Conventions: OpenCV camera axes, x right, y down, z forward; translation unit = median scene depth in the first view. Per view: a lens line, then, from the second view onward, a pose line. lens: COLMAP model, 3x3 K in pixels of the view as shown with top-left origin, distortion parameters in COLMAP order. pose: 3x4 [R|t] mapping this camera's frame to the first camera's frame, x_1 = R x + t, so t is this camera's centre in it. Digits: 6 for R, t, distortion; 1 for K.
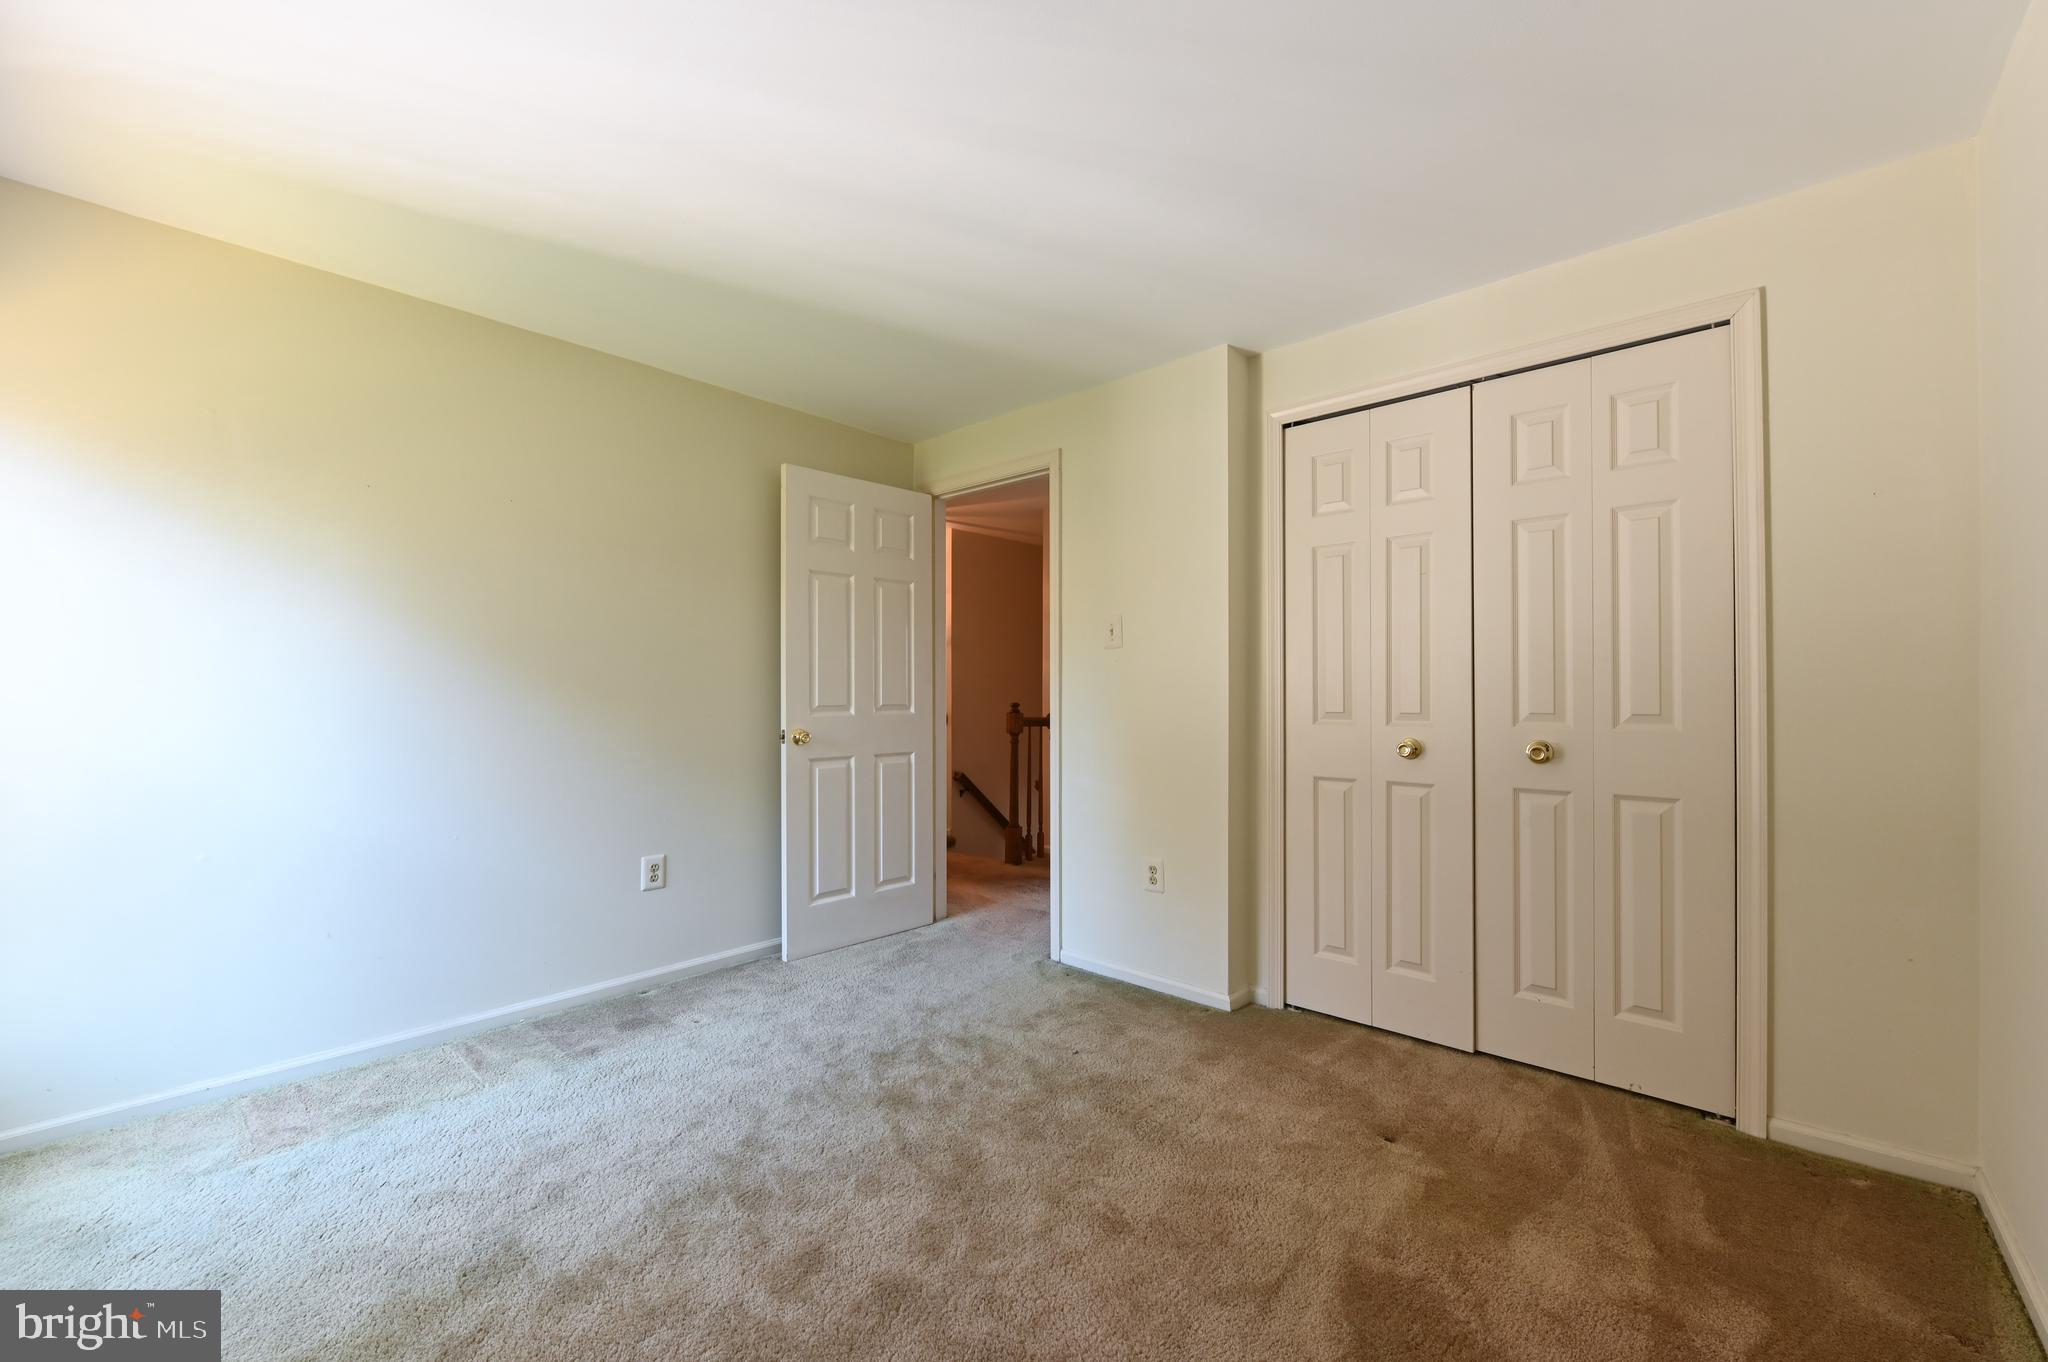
lens RADIAL K [[834.3, 0, 1025.5], [0, 834.3, 685.6], [0, 0, 1]] dist [-0.008015, -0.000516]
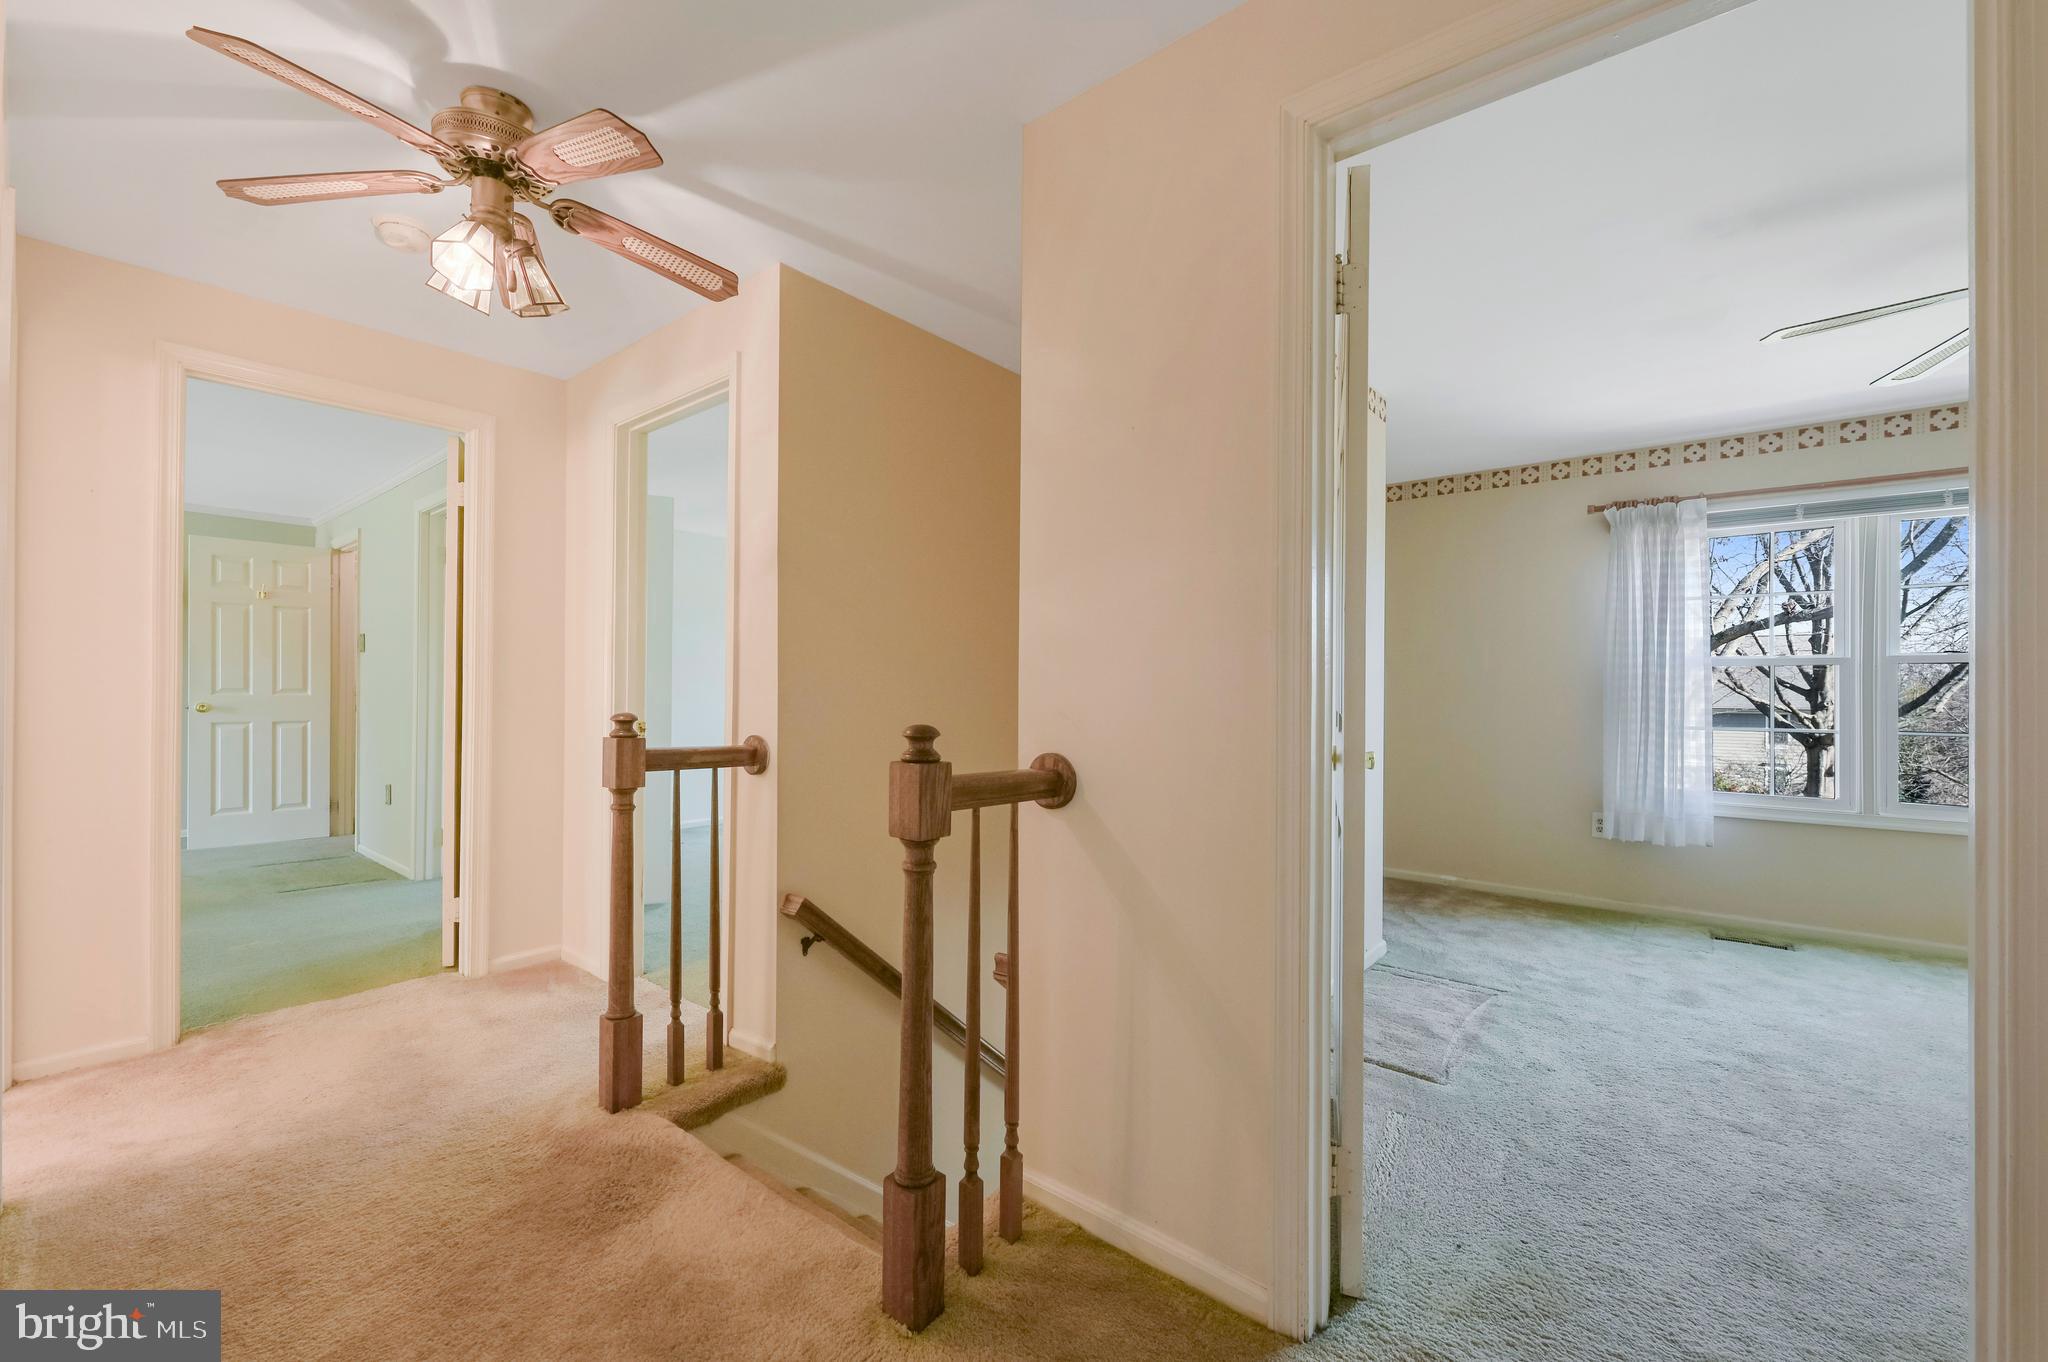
lens RADIAL K [[834.3, 0, 1021.5], [0, 834.3, 681.6], [0, 0, 1]] dist [-0.008015, -0.000516]
pose [[0.999116, 0.002364, 0.041978, 0.008565], [-0.002516, 0.999990, 0.003572, 0.004819], [-0.041969, -0.003674, 0.999112, 0.717623]]
